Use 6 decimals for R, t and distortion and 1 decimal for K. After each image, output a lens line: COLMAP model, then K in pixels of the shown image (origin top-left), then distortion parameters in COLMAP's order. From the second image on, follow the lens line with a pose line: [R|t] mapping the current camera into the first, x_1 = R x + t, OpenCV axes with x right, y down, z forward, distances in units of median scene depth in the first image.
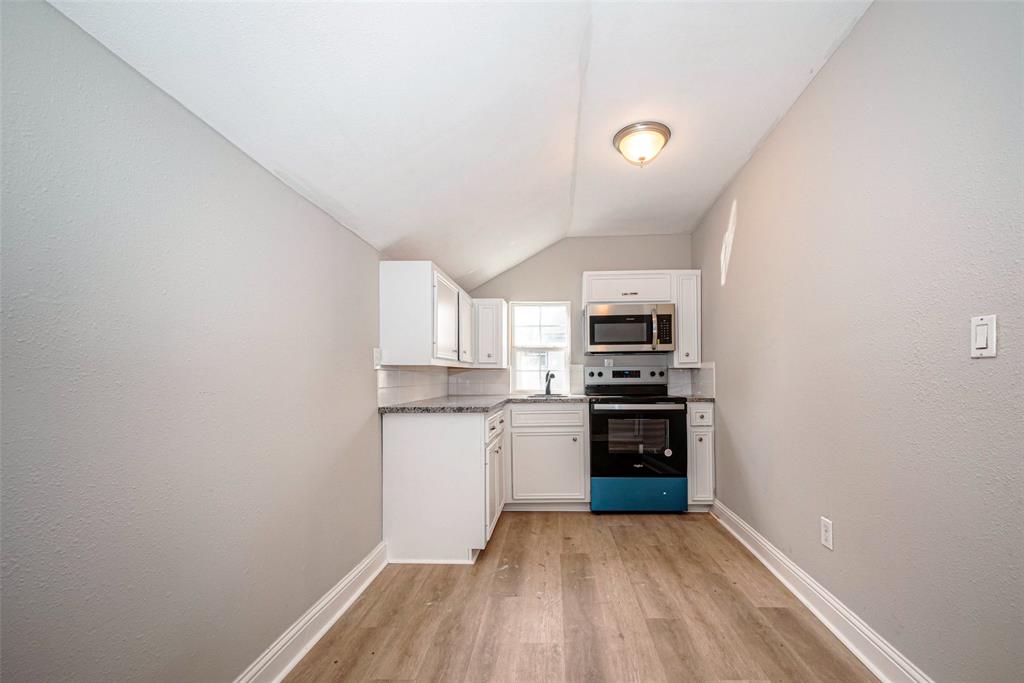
lens RADIAL K [[433.5, 0, 533.7], [0, 433.5, 375.5], [0, 0, 1]] dist [-0.001655, -0.000364]
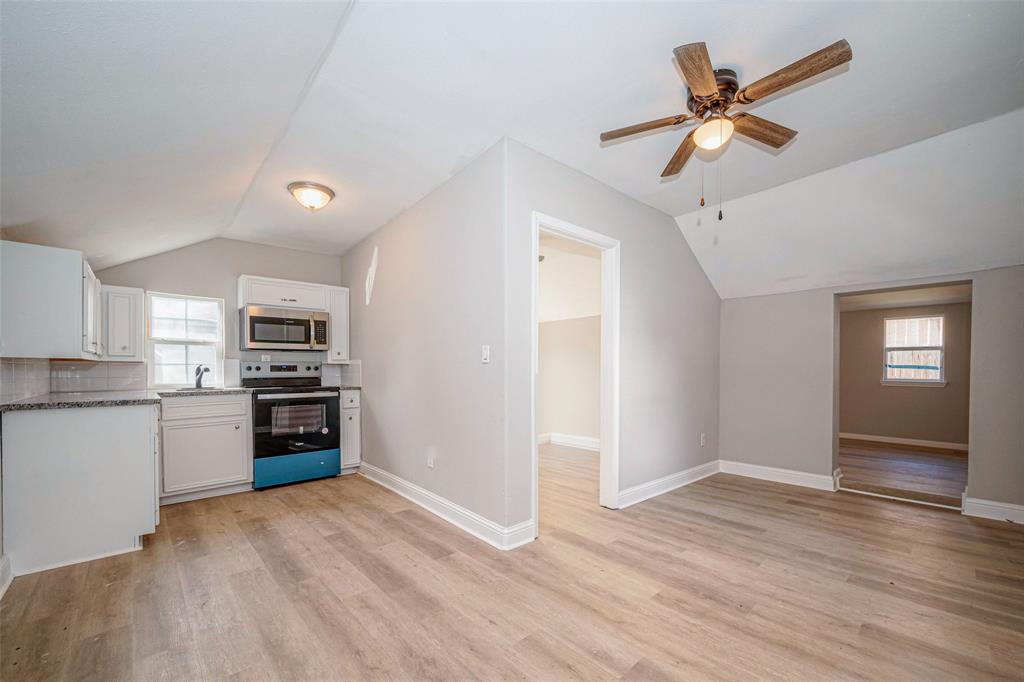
lens RADIAL K [[433.5, 0, 533.7], [0, 433.5, 375.0], [0, 0, 1]] dist [-0.001655, -0.000364]
pose [[0.686935, -0.006588, 0.726689, -0.187254], [-0.003155, 0.999922, 0.012048, -0.001758], [-0.726712, -0.010569, 0.686861, -0.307249]]
